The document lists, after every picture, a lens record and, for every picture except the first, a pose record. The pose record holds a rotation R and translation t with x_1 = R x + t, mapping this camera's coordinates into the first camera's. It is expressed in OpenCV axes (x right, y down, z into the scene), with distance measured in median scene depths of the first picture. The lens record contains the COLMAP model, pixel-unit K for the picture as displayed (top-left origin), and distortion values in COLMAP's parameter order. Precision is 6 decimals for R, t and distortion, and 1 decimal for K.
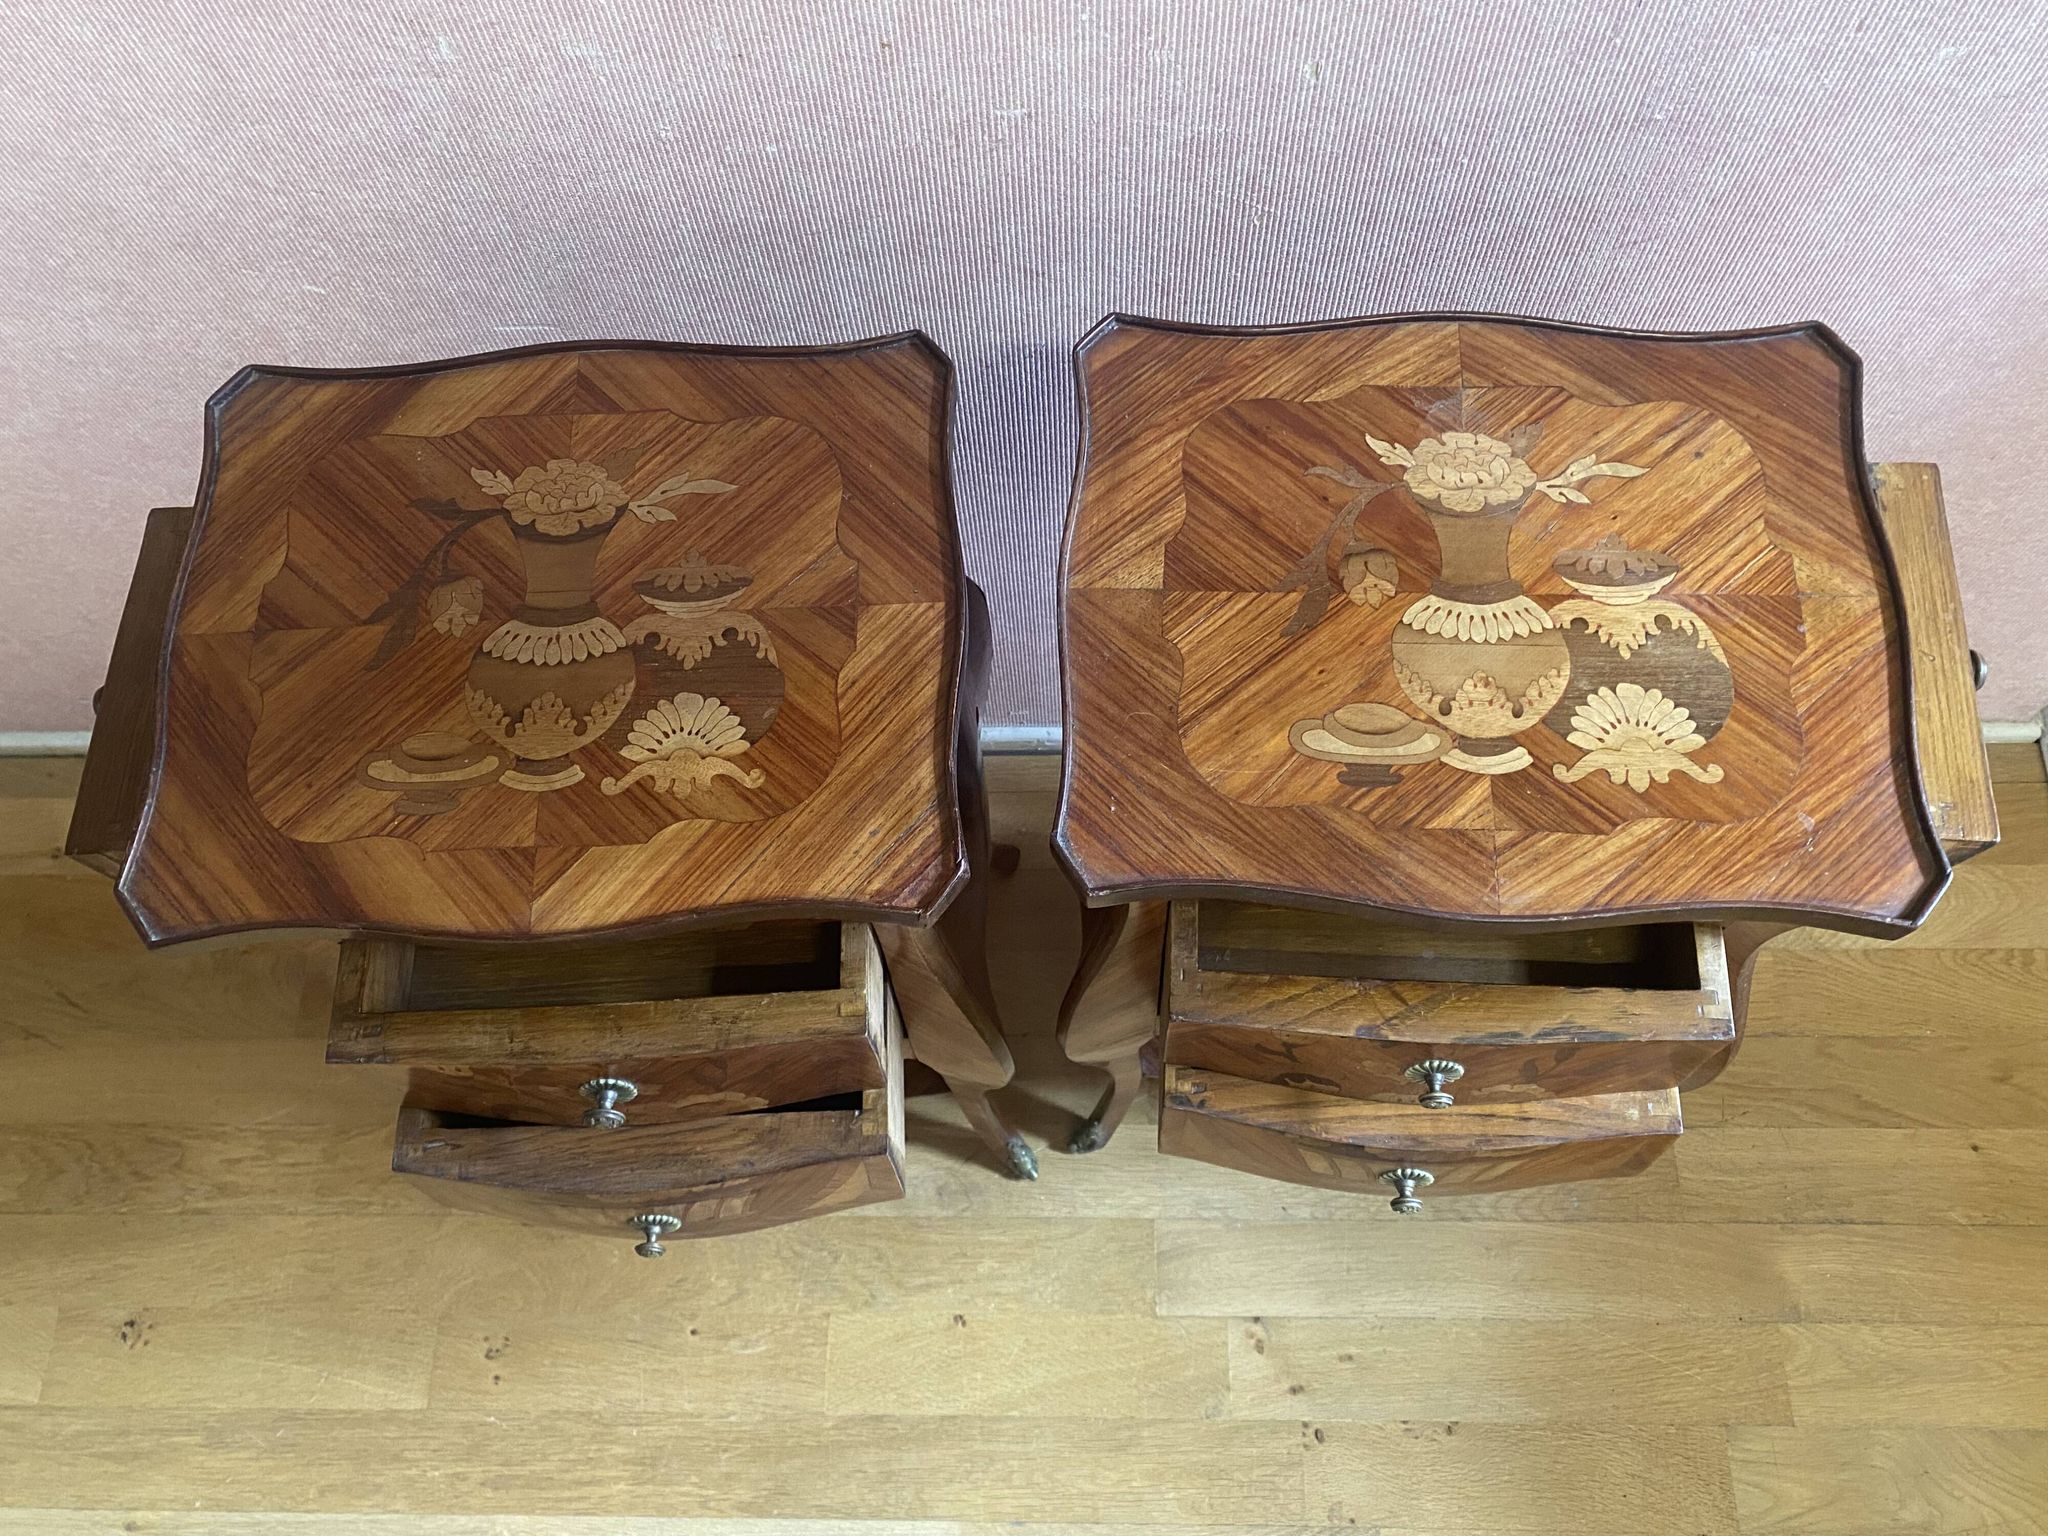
lens RADIAL K [[1558.8, 0, 1016.5], [0, 1558.8, 770.1], [0, 0, 1]] dist [0.004558, 0.044523]
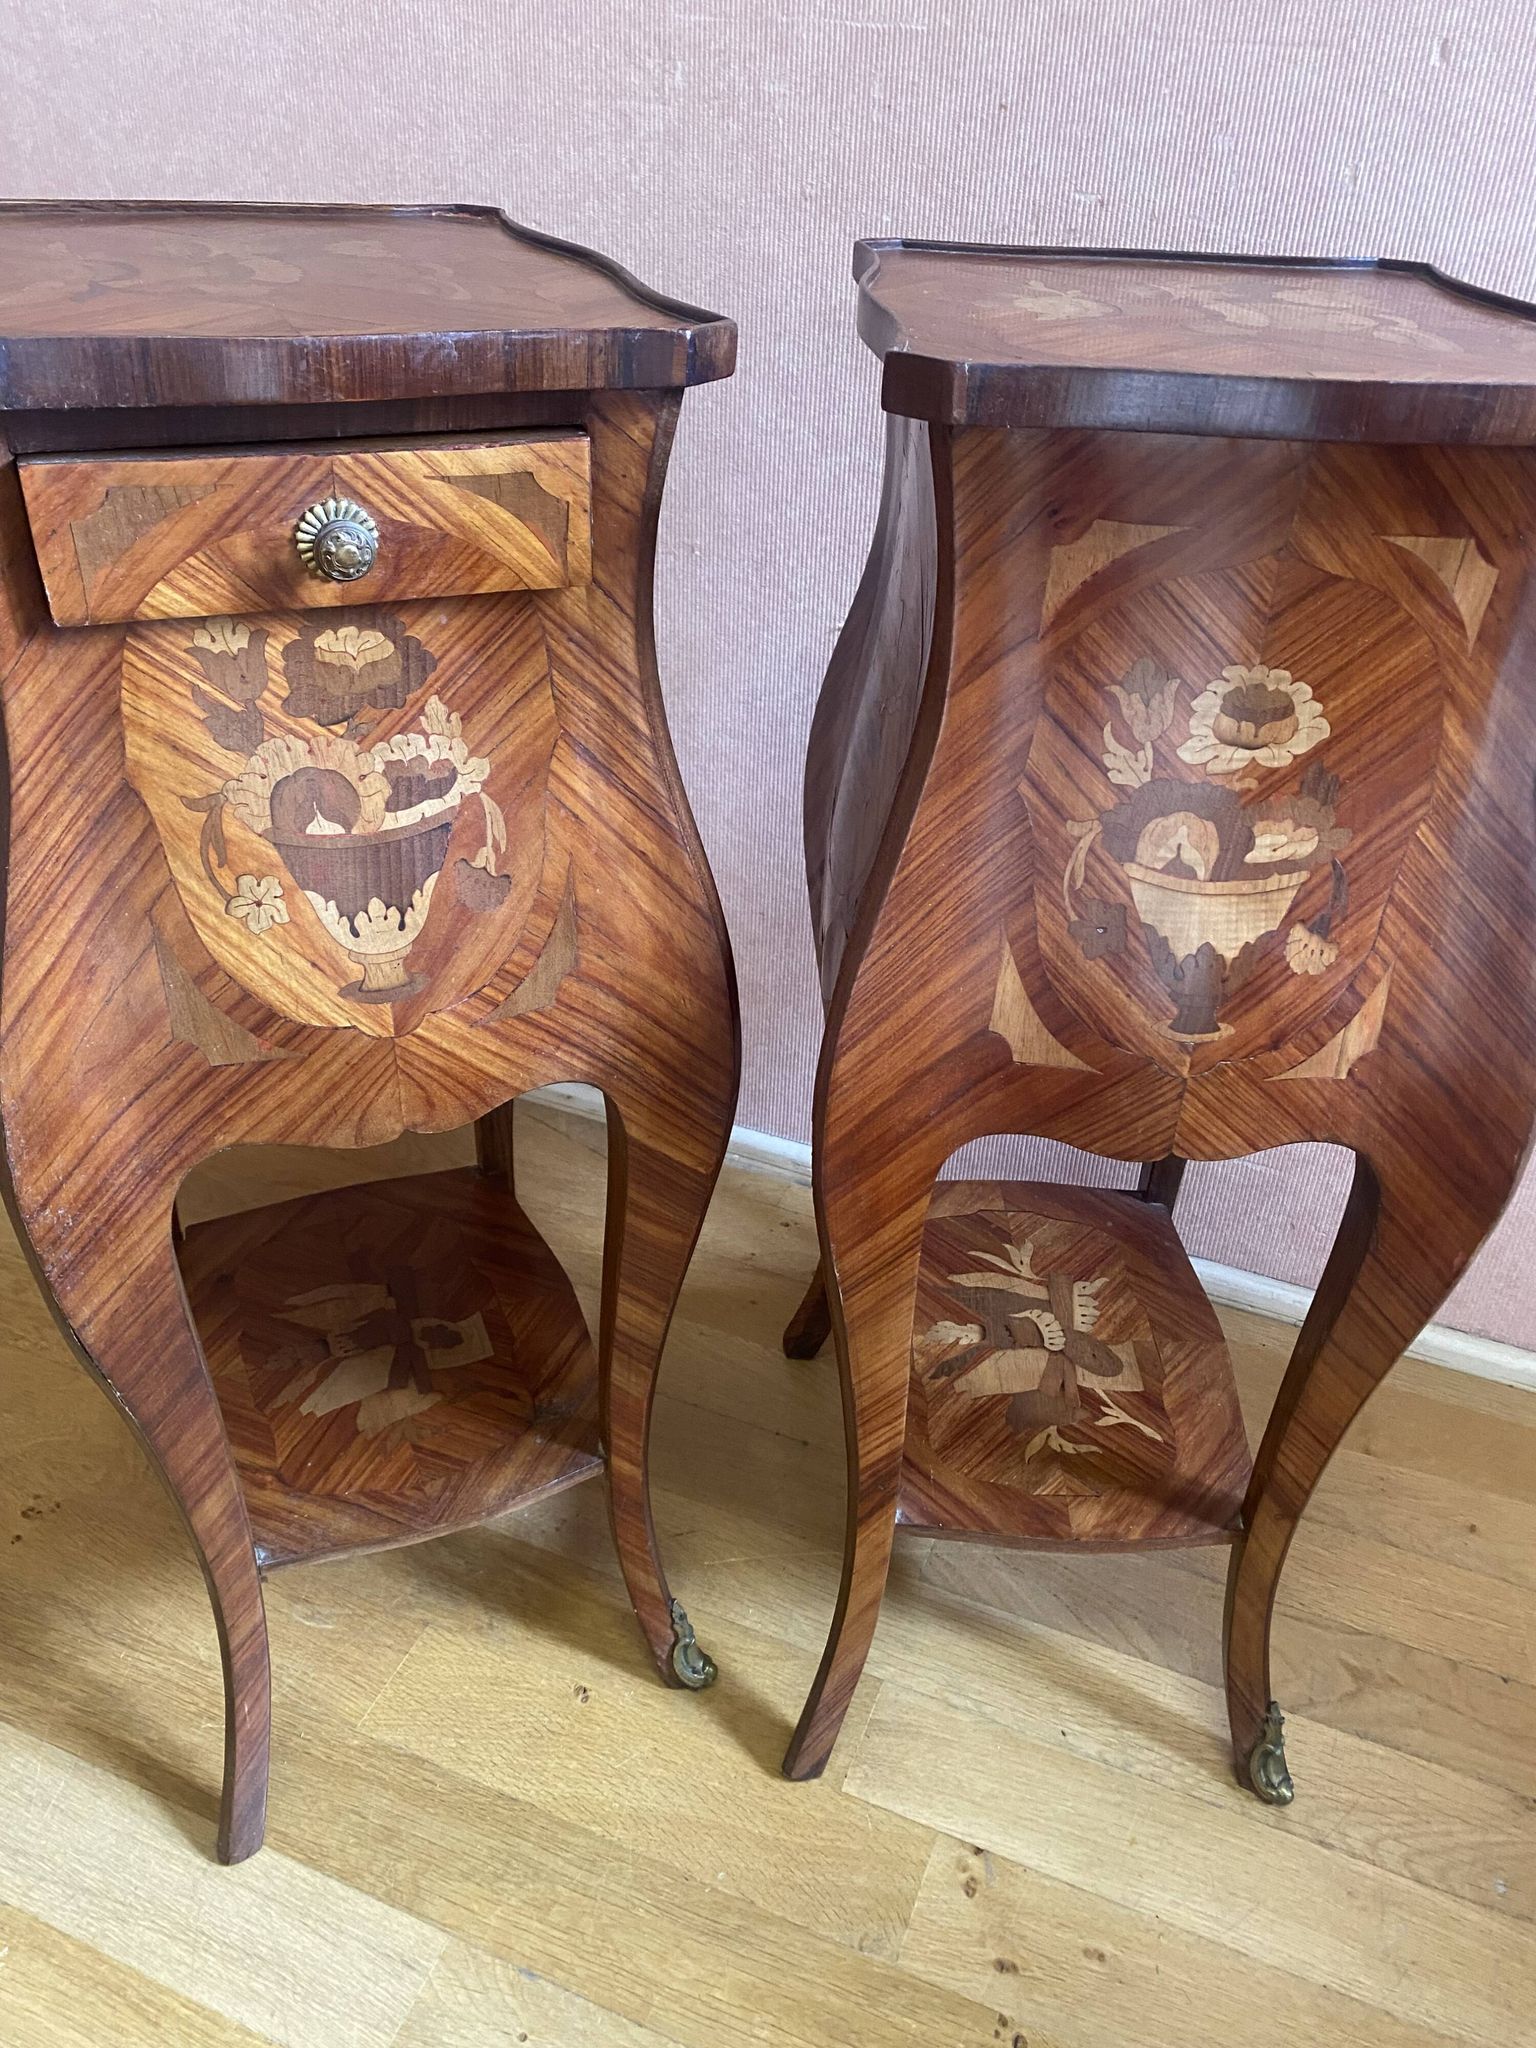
lens RADIAL K [[1588.5, 0, 774.6], [0, 1588.5, 1002.3], [0, 0, 1]] dist [0.054256, -0.033087]
pose [[0.925934, 0.266706, -0.267421, 0.309272], [-0.373015, 0.756775, -0.536797, 0.925072], [0.059211, 0.596791, 0.800209, 0.432145]]
